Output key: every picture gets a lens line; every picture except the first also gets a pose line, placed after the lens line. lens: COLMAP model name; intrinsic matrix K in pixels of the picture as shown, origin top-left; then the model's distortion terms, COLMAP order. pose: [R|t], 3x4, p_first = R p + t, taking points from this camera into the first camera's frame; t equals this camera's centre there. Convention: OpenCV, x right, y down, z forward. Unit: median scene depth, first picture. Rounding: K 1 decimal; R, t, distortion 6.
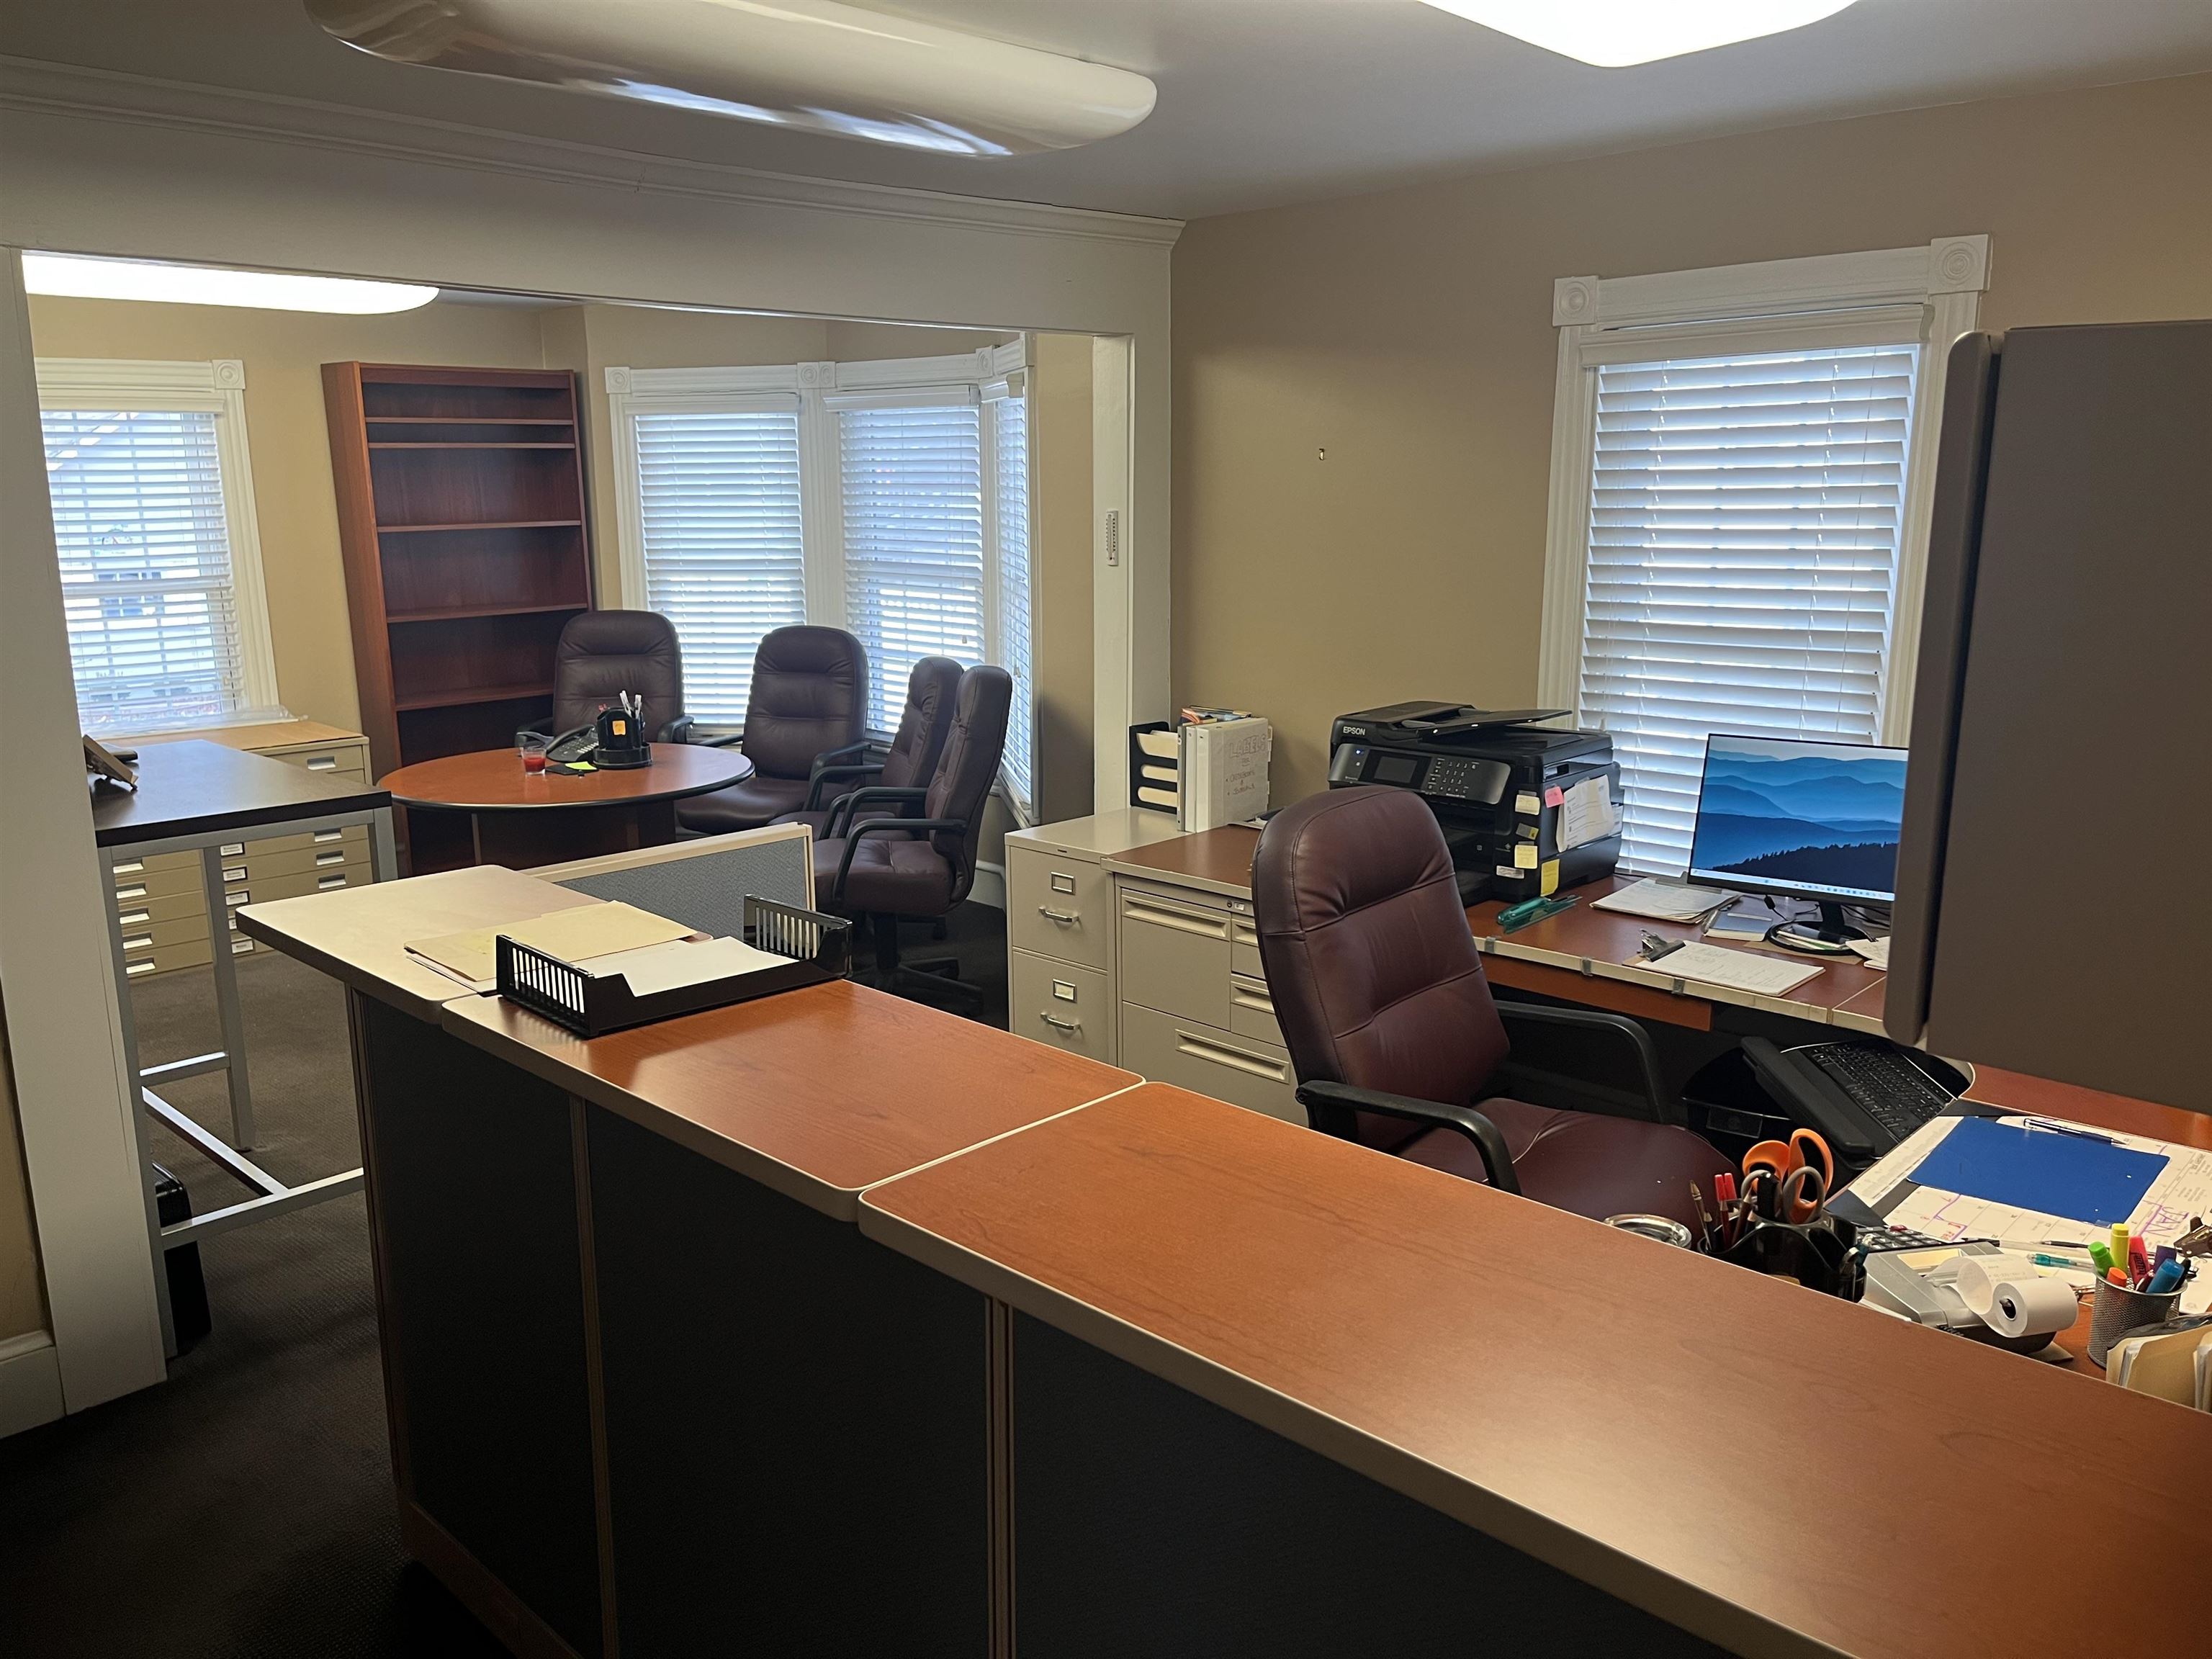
lens RADIAL K [[1670.7, 0, 1099.1], [0, 1670.7, 825.2], [0, 0, 1]] dist [0.037258, -0.042889]
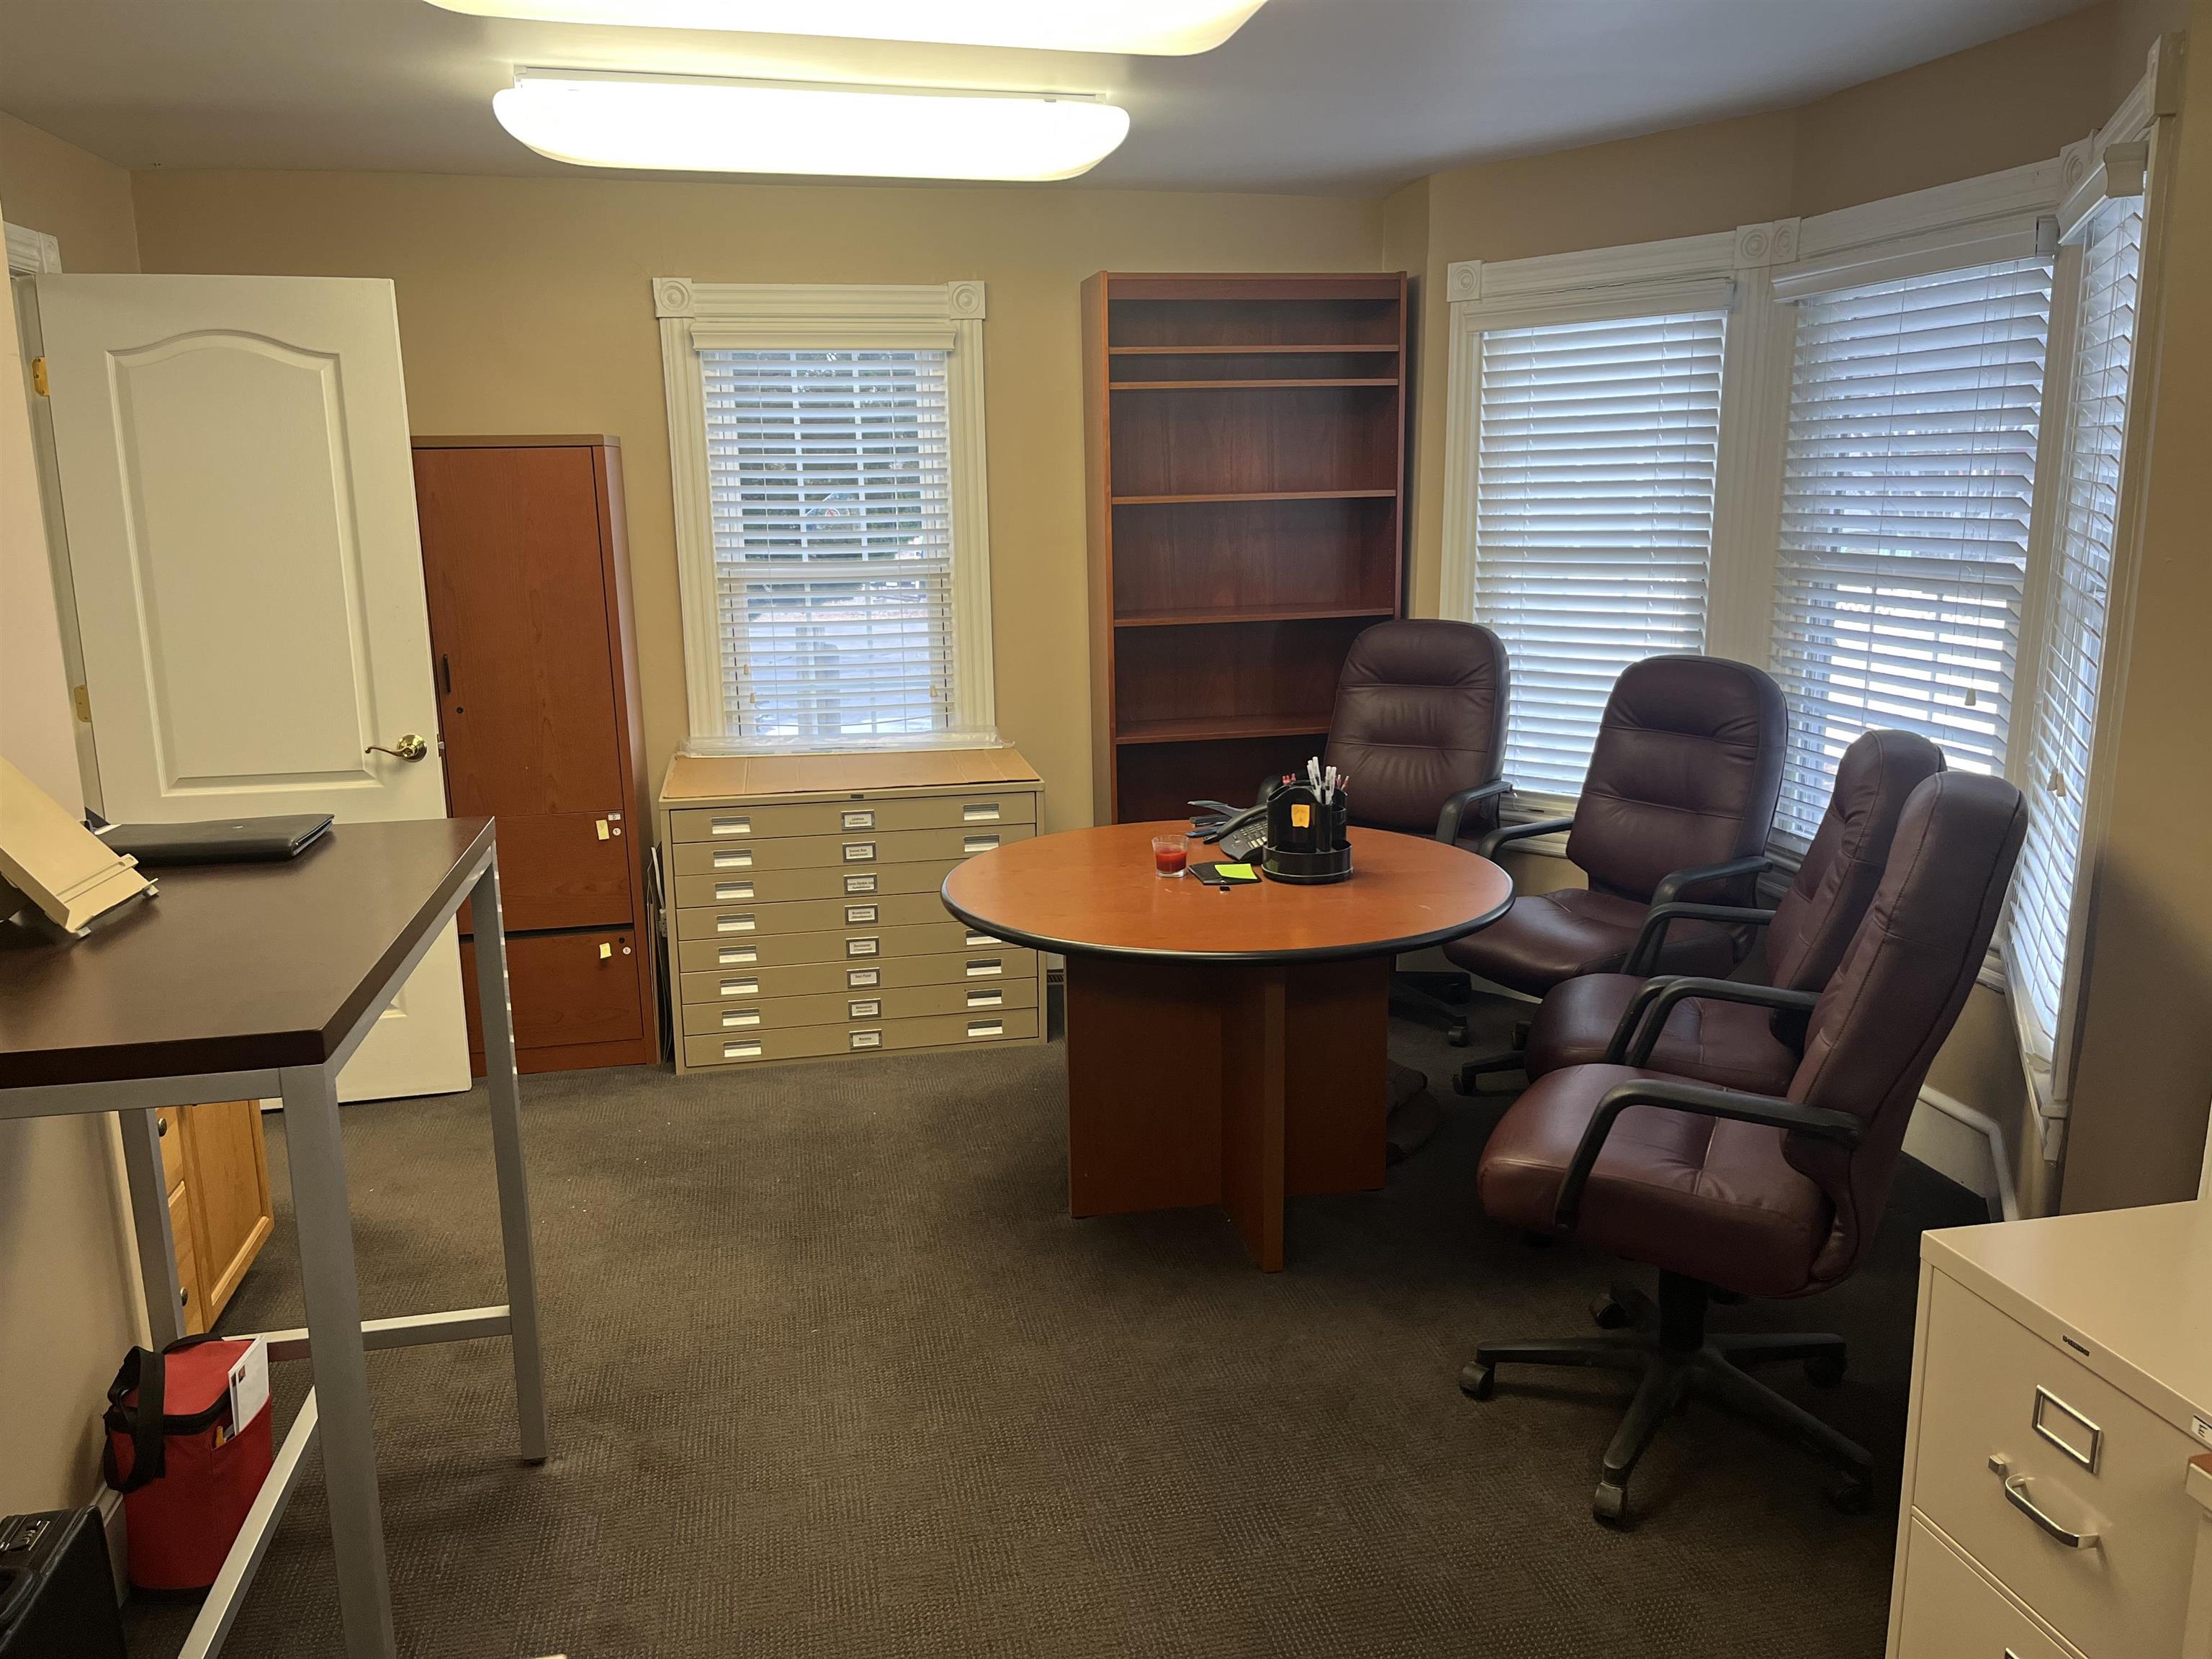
lens RADIAL K [[1678.4, 0, 1108.8], [0, 1678.4, 842.3], [0, 0, 1]] dist [0.094463, -0.116299]
pose [[0.828634, 0.113132, -0.548240, -0.002725], [-0.106159, 0.993352, 0.044529, -0.056802], [0.549633, 0.021302, 0.835135, 0.365795]]
